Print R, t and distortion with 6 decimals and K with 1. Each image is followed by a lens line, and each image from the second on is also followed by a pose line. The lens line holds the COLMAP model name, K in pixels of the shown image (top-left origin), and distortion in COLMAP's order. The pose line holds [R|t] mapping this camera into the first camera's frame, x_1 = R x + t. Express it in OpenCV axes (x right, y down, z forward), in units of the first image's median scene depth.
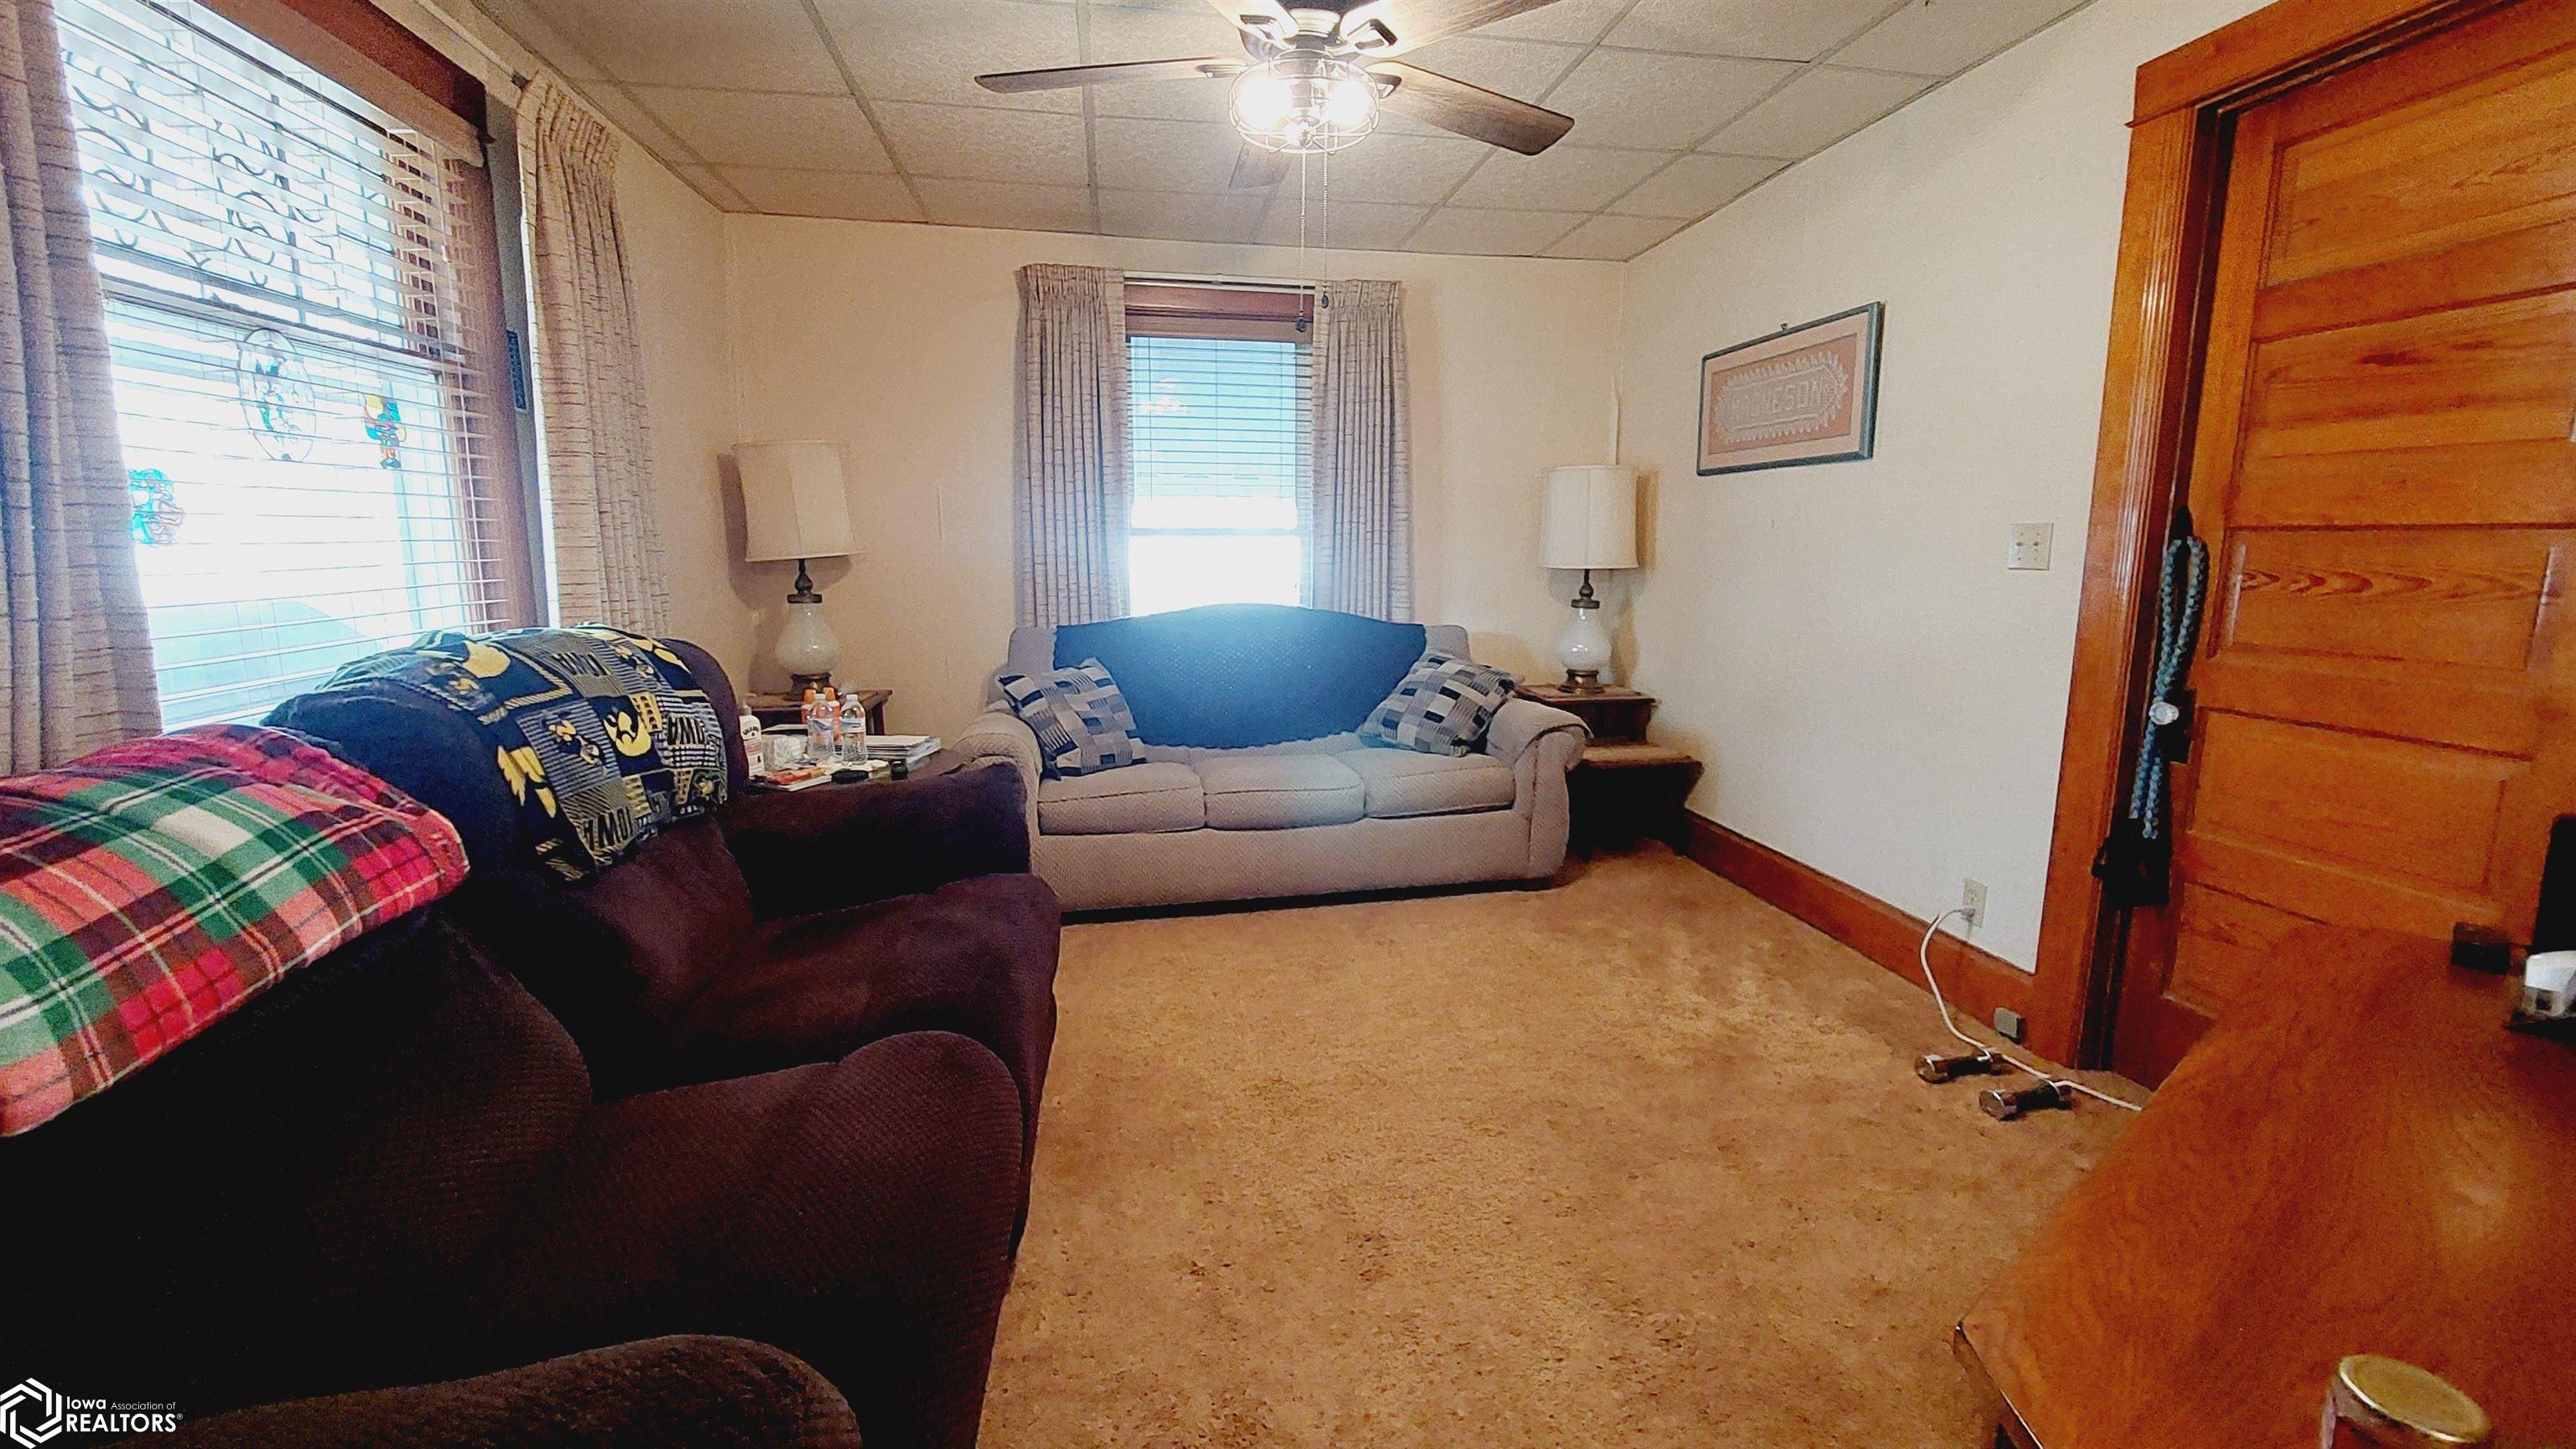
lens RADIAL K [[1039.3, 0, 1300.1], [0, 1039.3, 710.1], [0, 0, 1]] dist [0.000417, 0.000155]
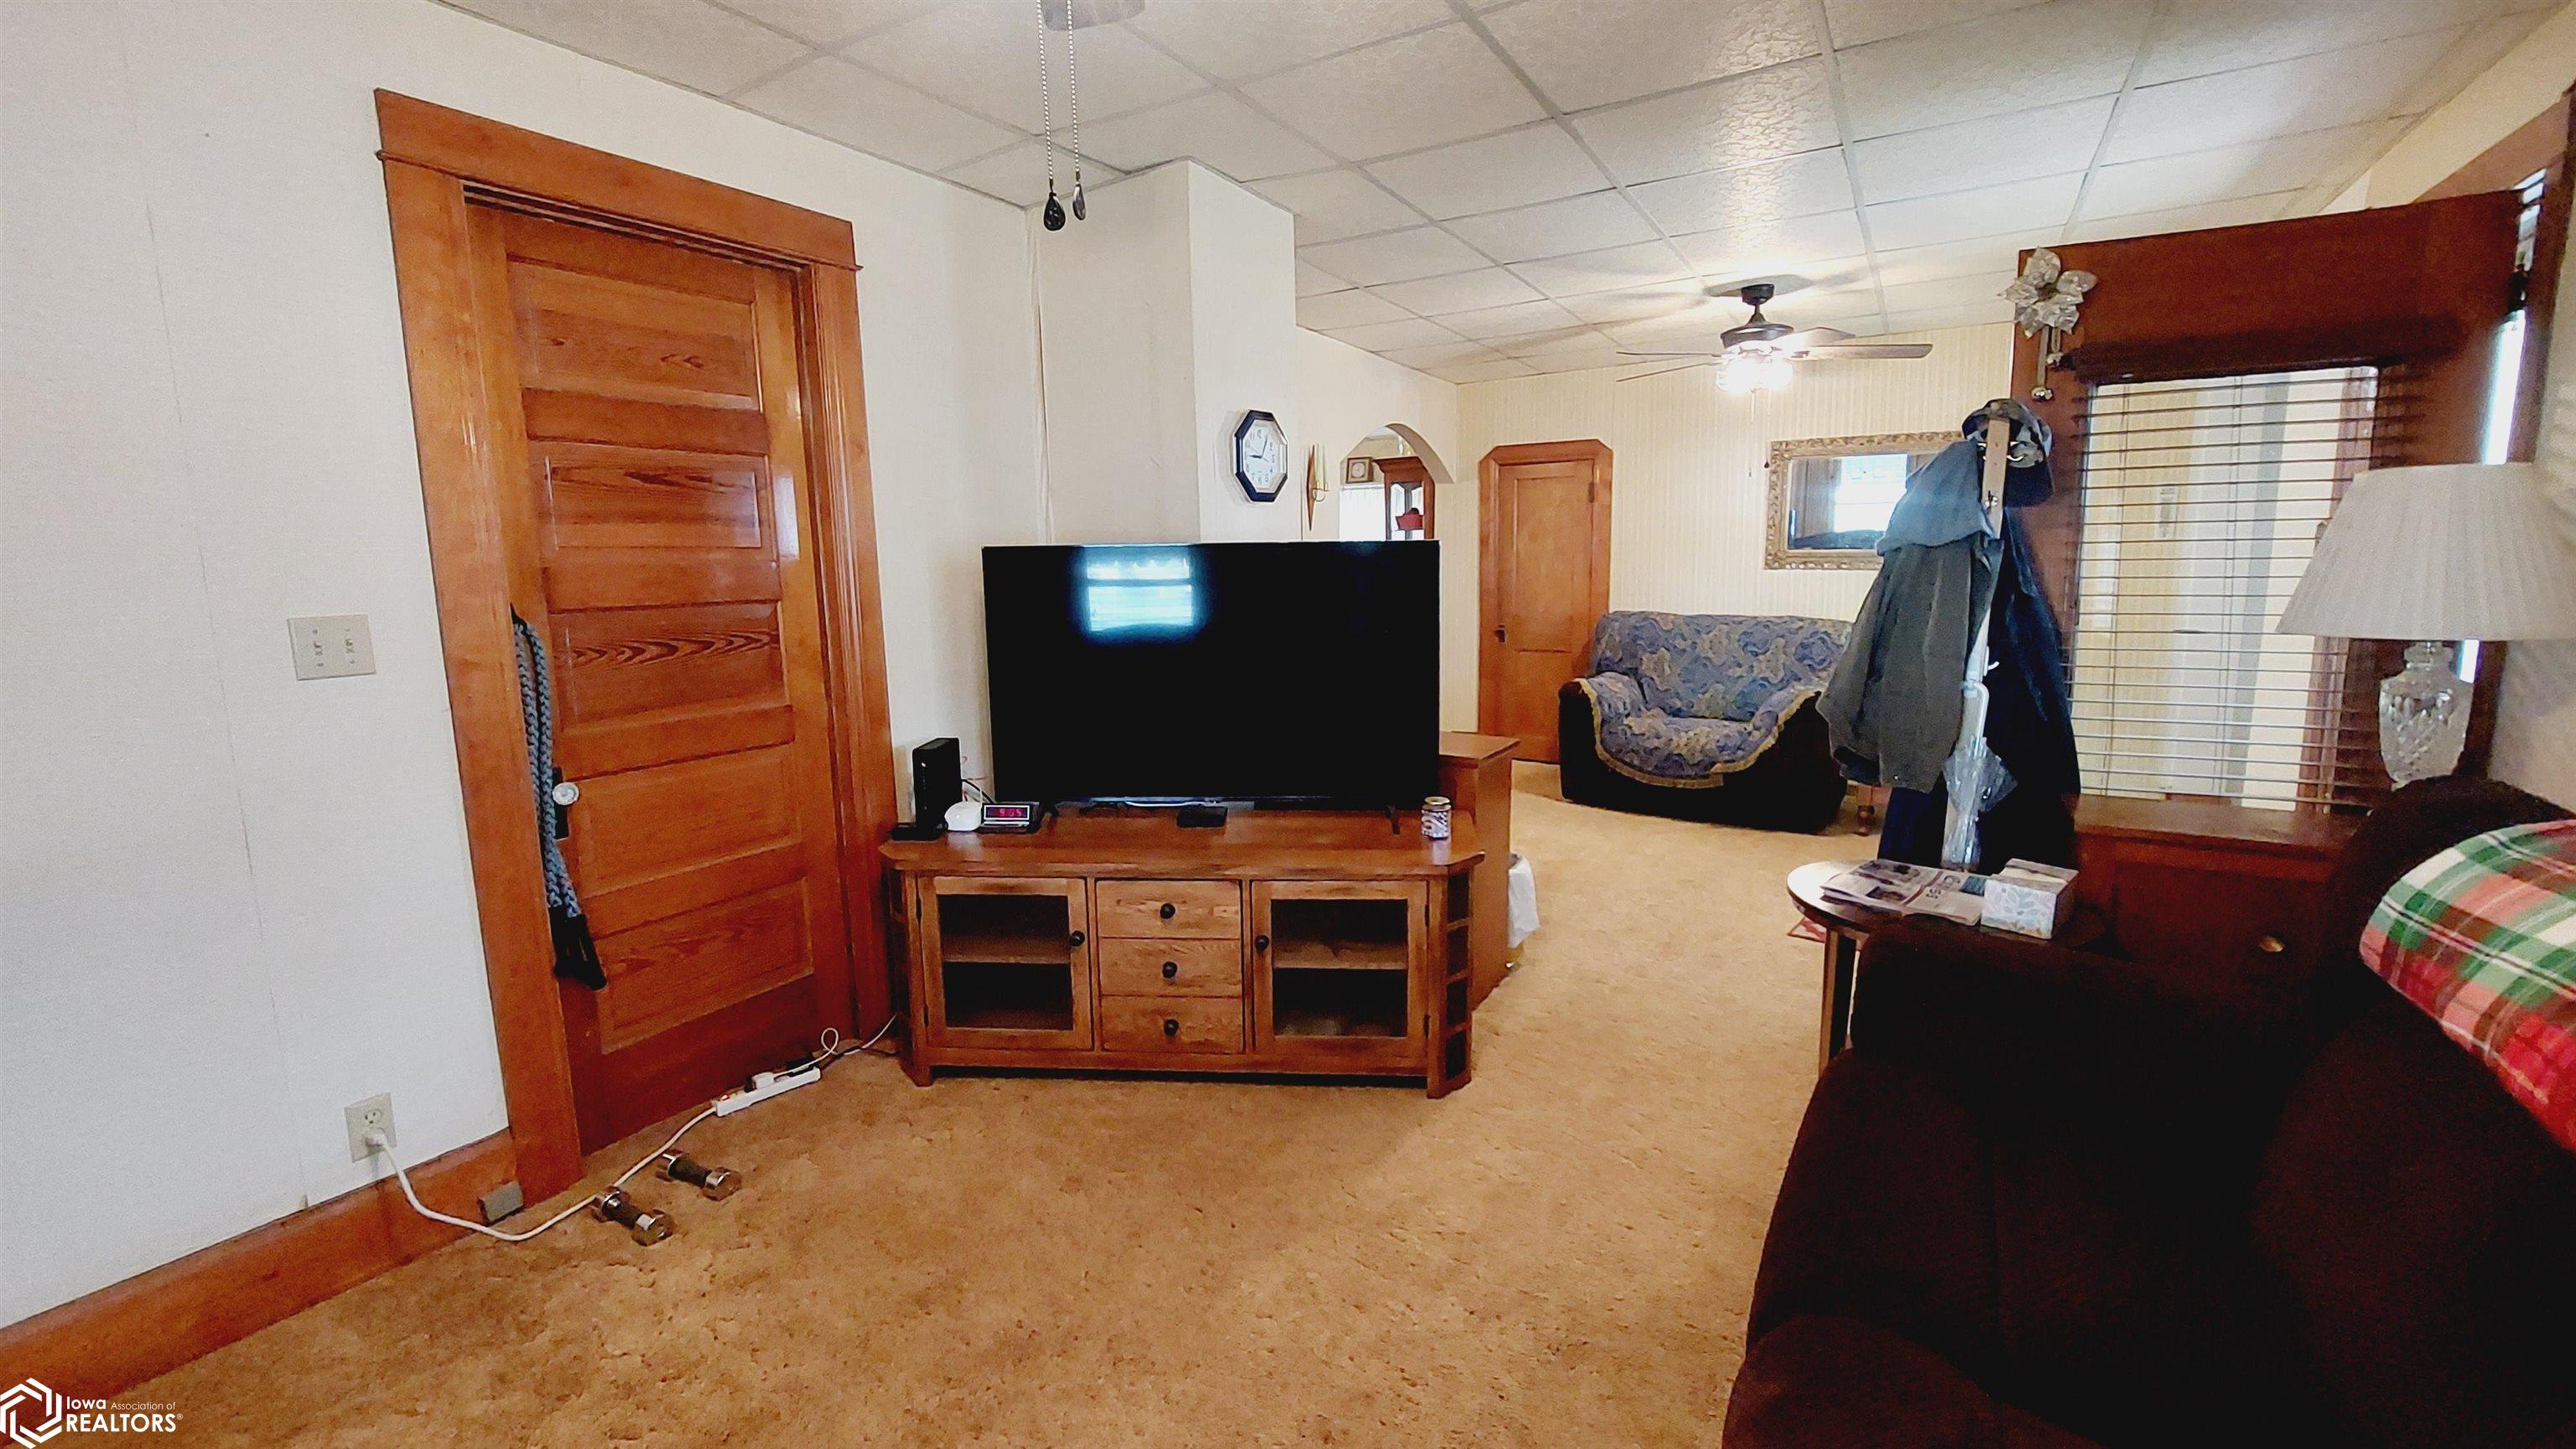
lens RADIAL K [[1039.3, 0, 1292.6], [0, 1039.3, 709.9], [0, 0, 1]] dist [0.000417, 0.000155]
pose [[-0.751246, -0.095144, 0.653128, -0.403219], [0.120696, 0.953066, 0.277665, -0.303944], [-0.648892, 0.287425, -0.704504, 1.380801]]
